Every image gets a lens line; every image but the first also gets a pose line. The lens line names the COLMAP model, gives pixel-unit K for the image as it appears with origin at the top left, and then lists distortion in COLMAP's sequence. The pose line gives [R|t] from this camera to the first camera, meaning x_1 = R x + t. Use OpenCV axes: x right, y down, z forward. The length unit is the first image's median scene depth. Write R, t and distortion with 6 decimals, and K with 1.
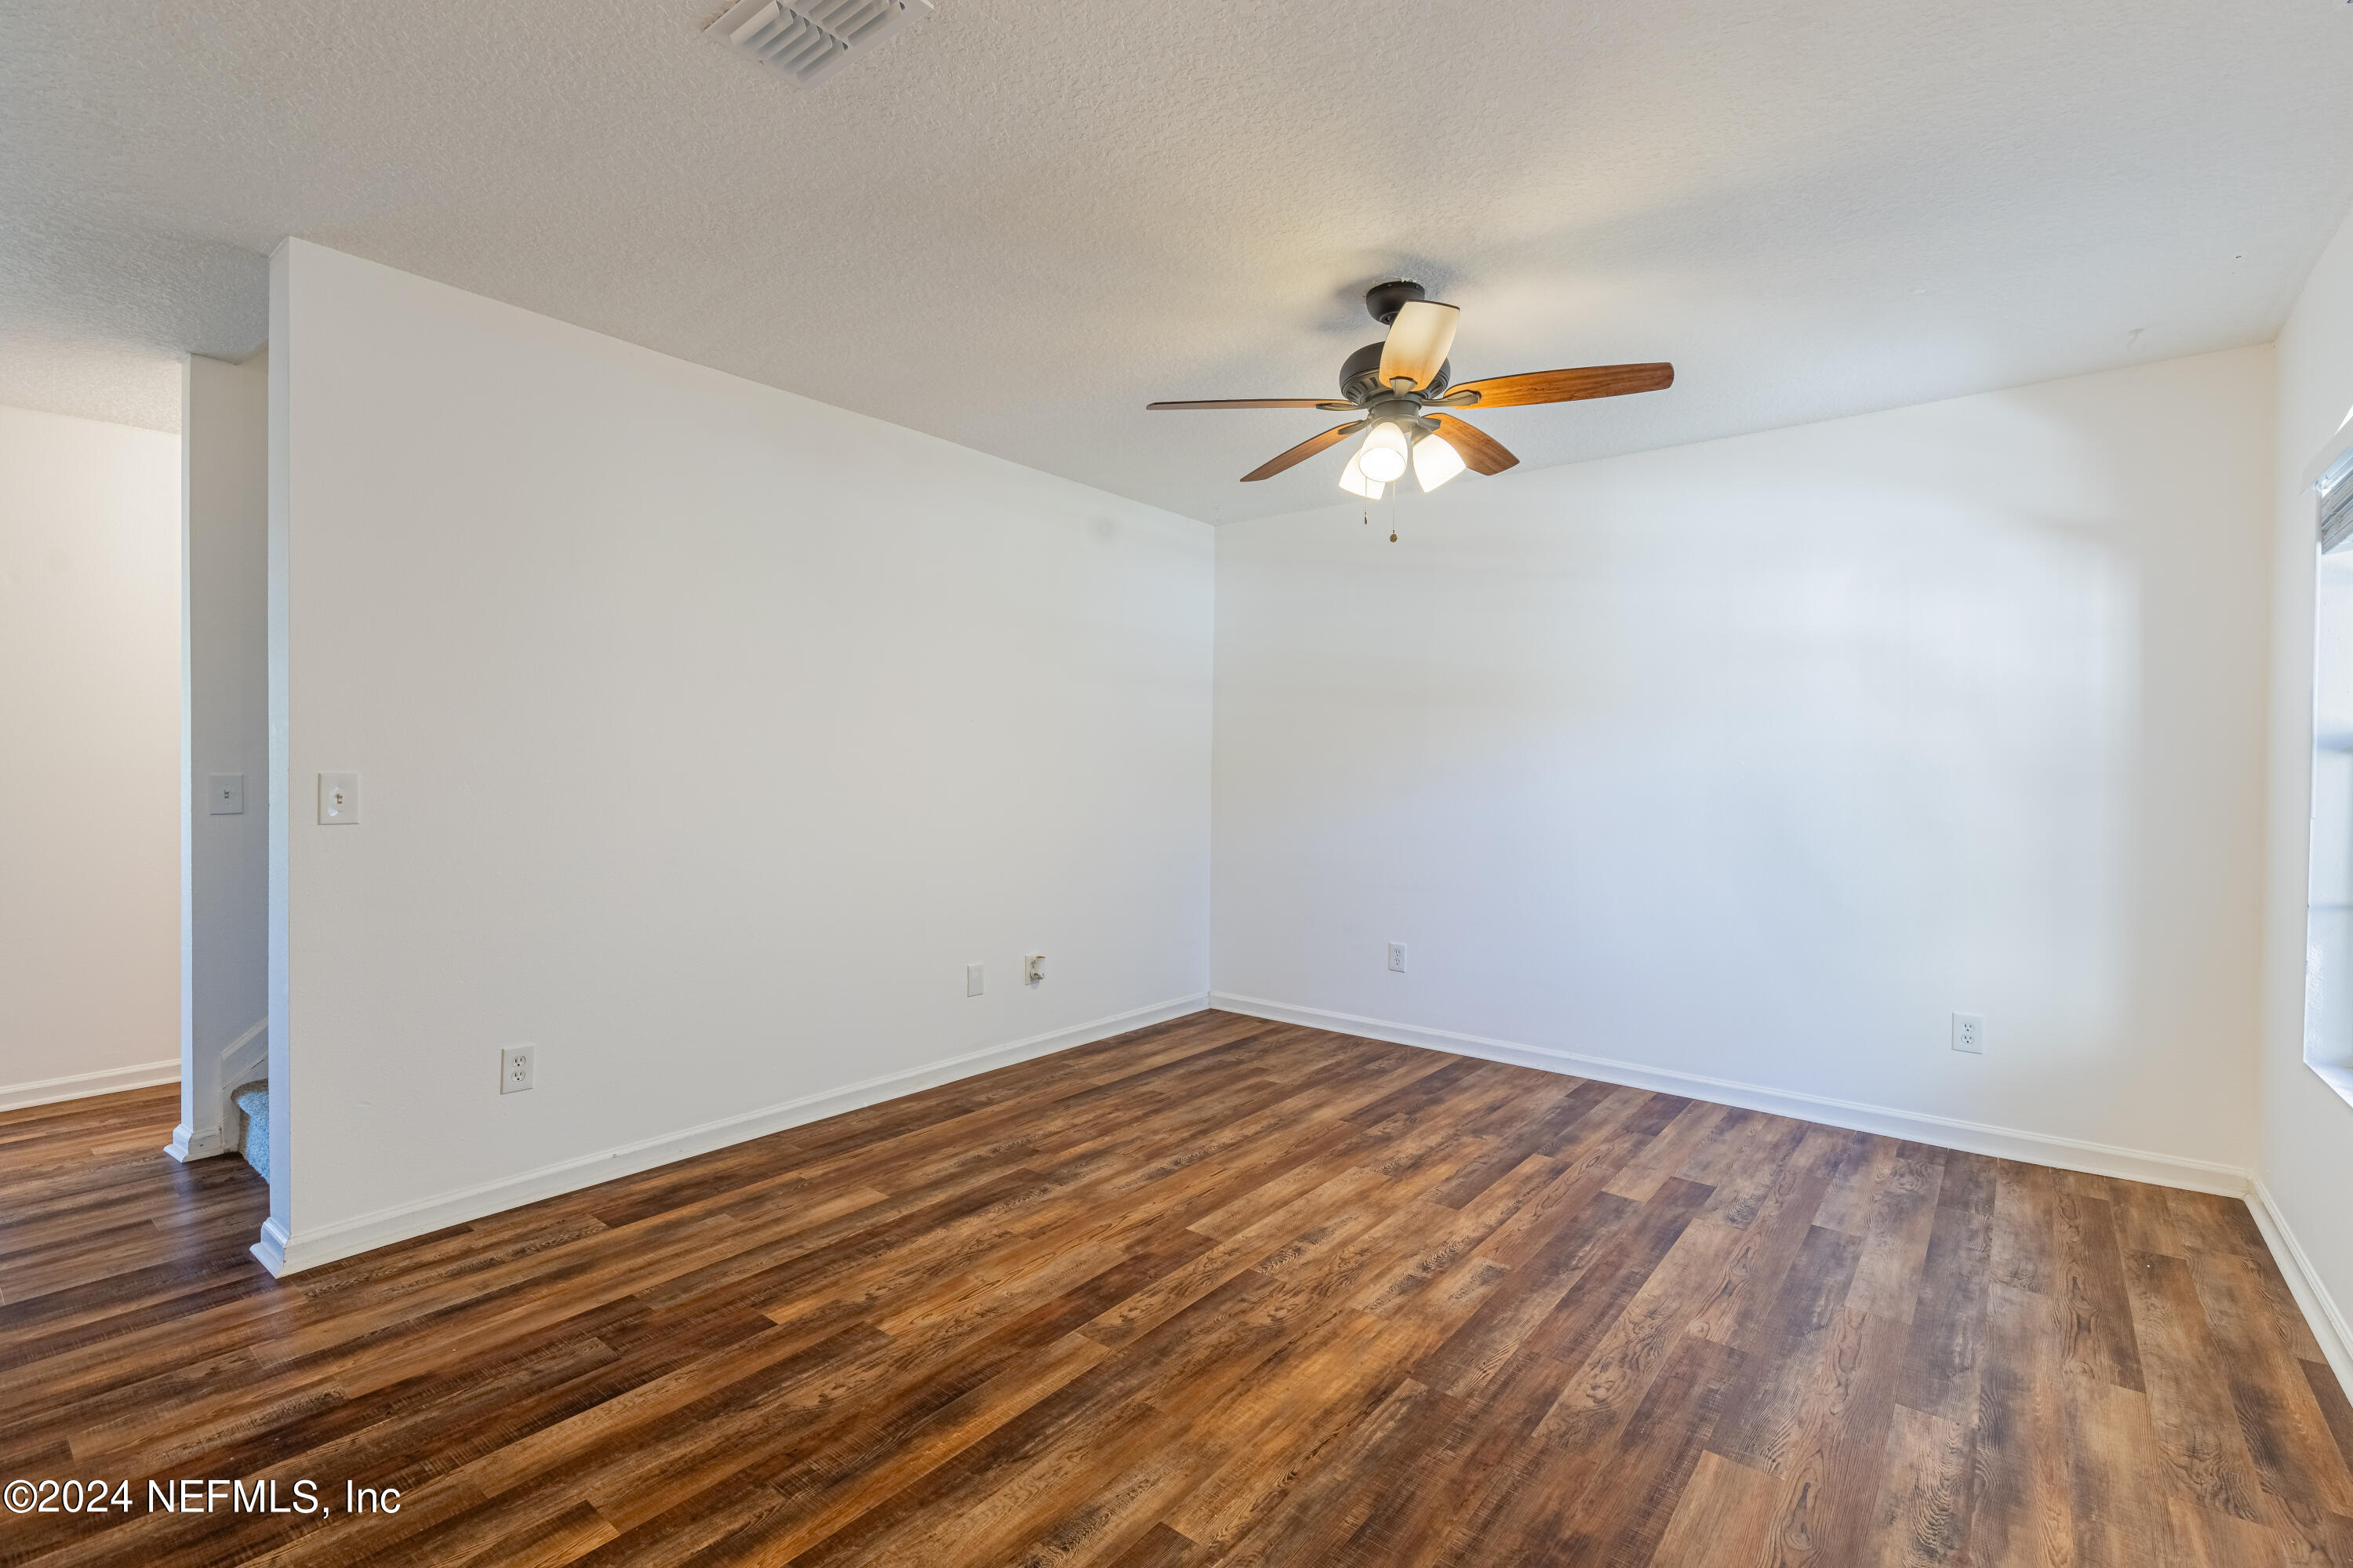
lens RADIAL K [[1055.5, 0, 1177.2], [0, 1055.5, 778.0], [0, 0, 1]] dist [0.012684, -0.004589]
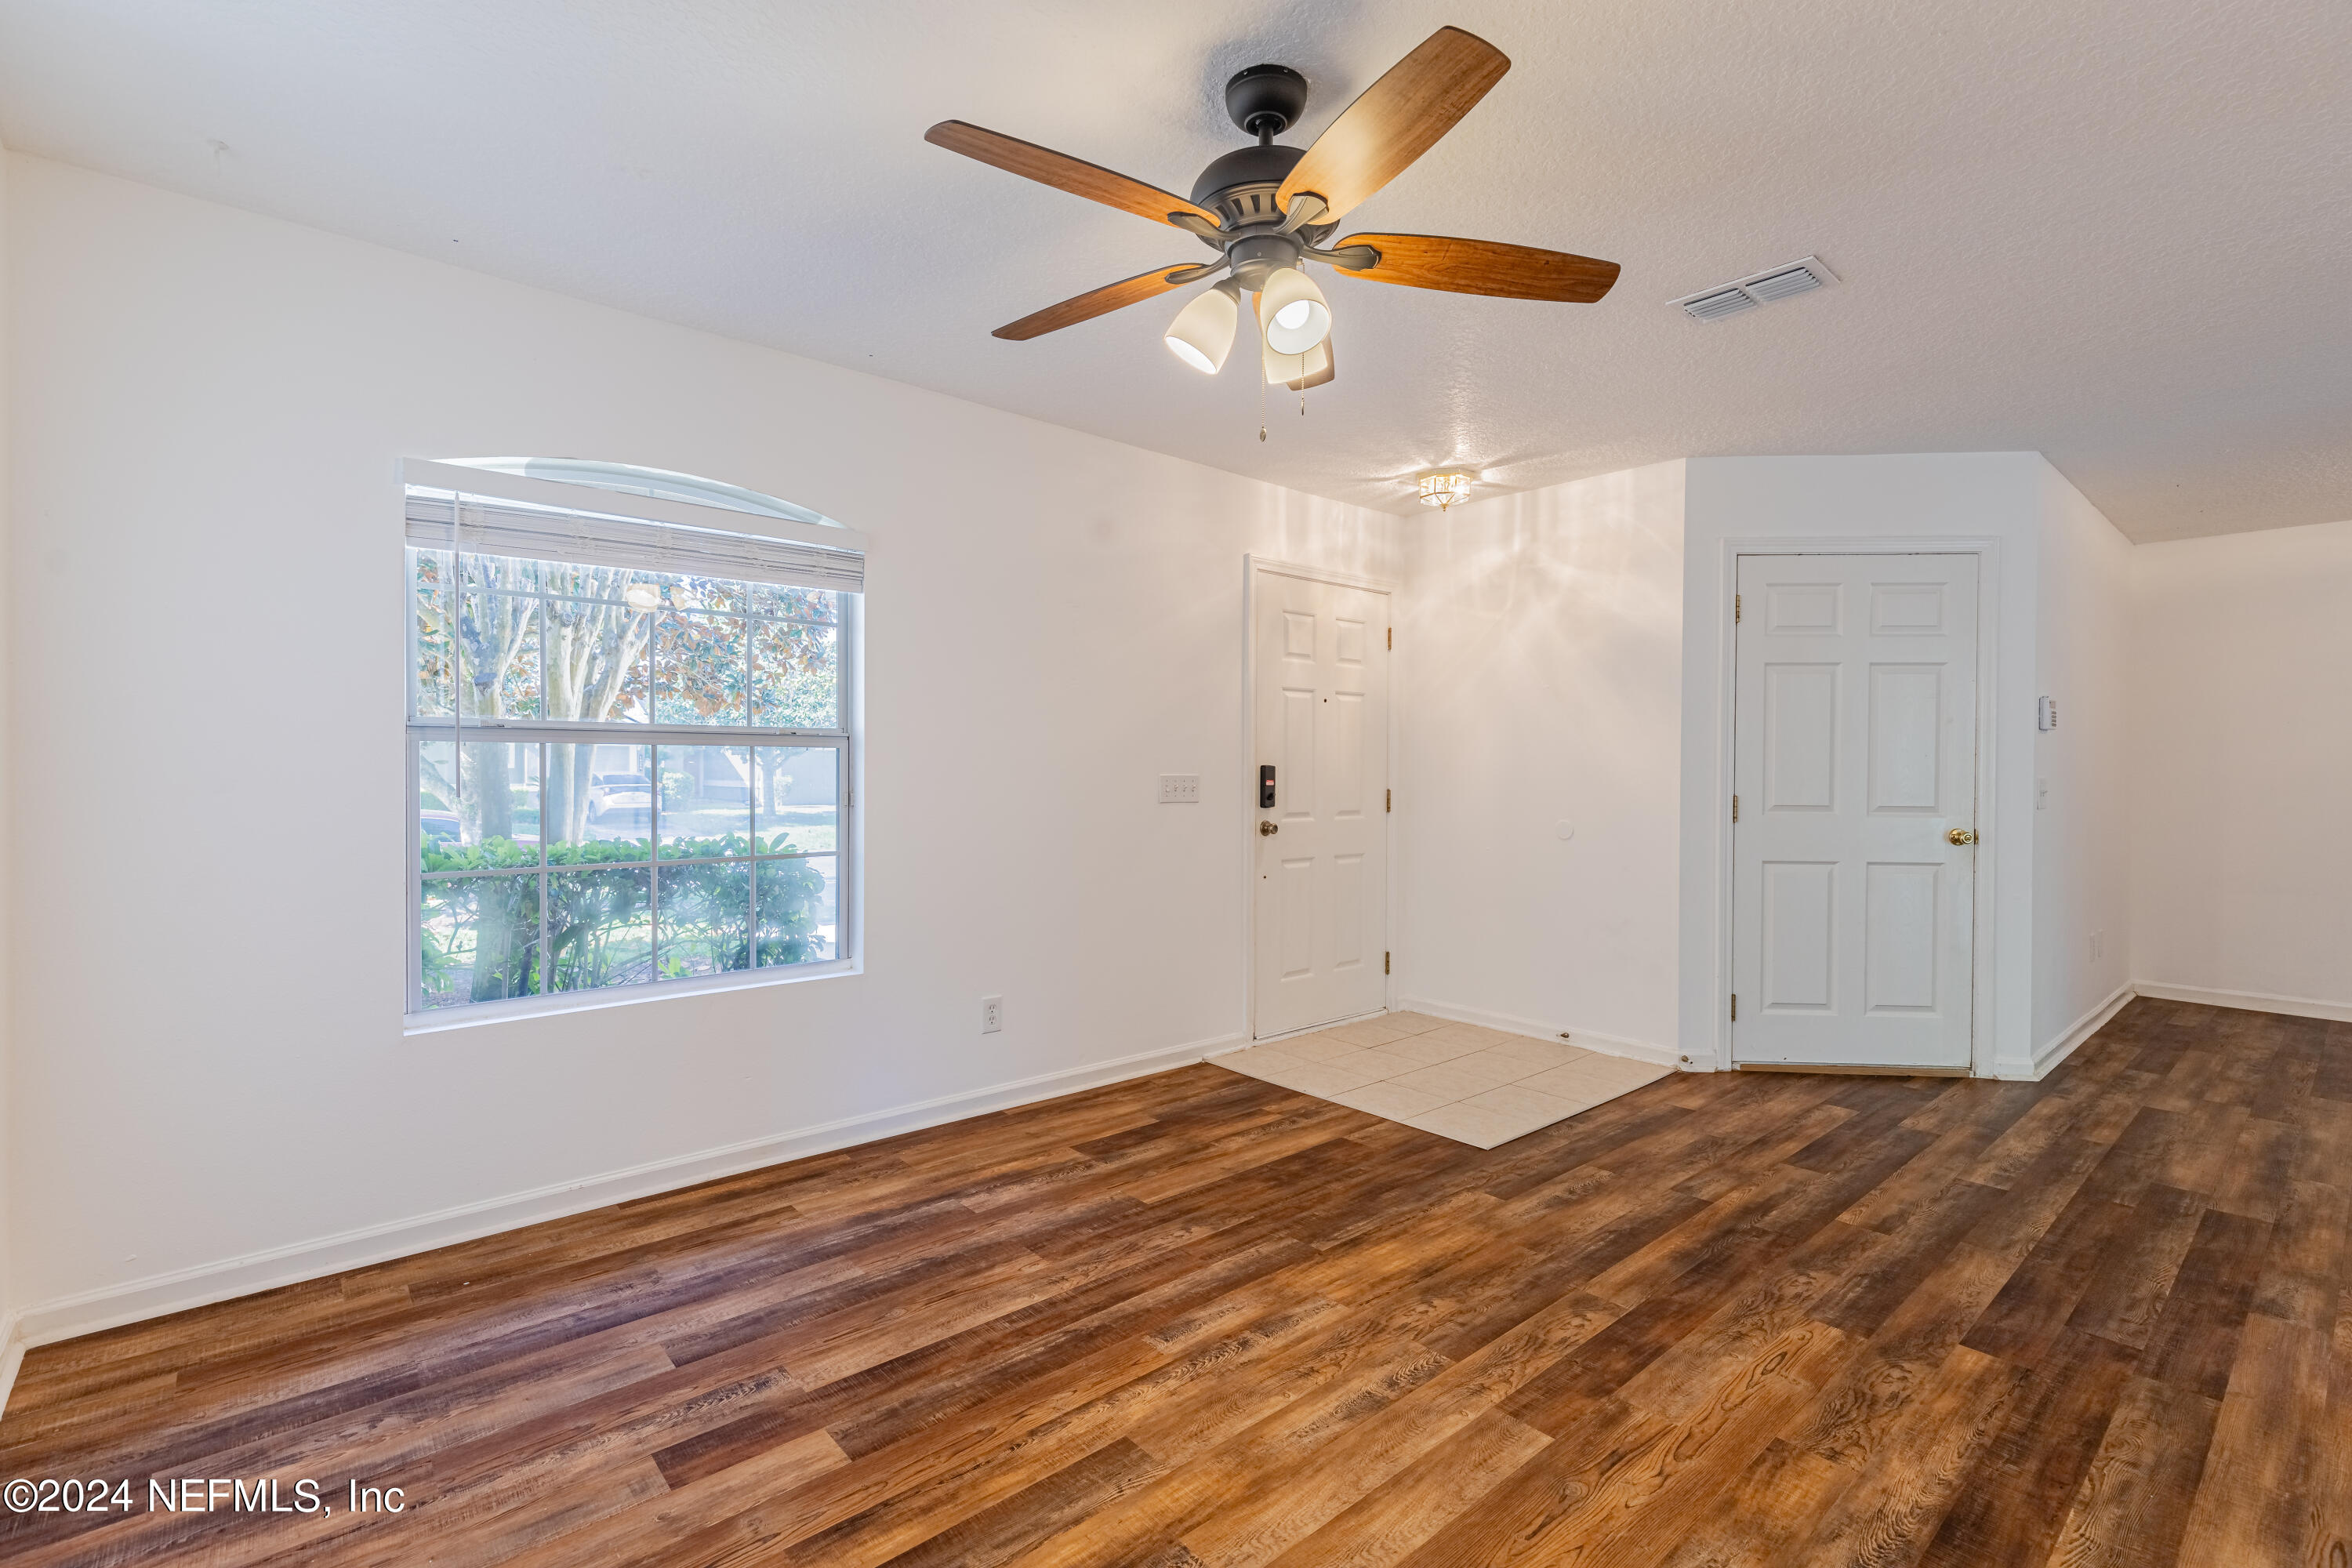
lens RADIAL K [[1052.1, 0, 1178.4], [0, 1052.1, 776.1], [0, 0, 1]] dist [0.009274, -0.001744]
pose [[-0.983849, -0.013512, 0.178492, 0.132689], [-0.010408, 0.999778, 0.018315, -0.010115], [-0.178700, 0.016162, -0.983771, 1.738461]]
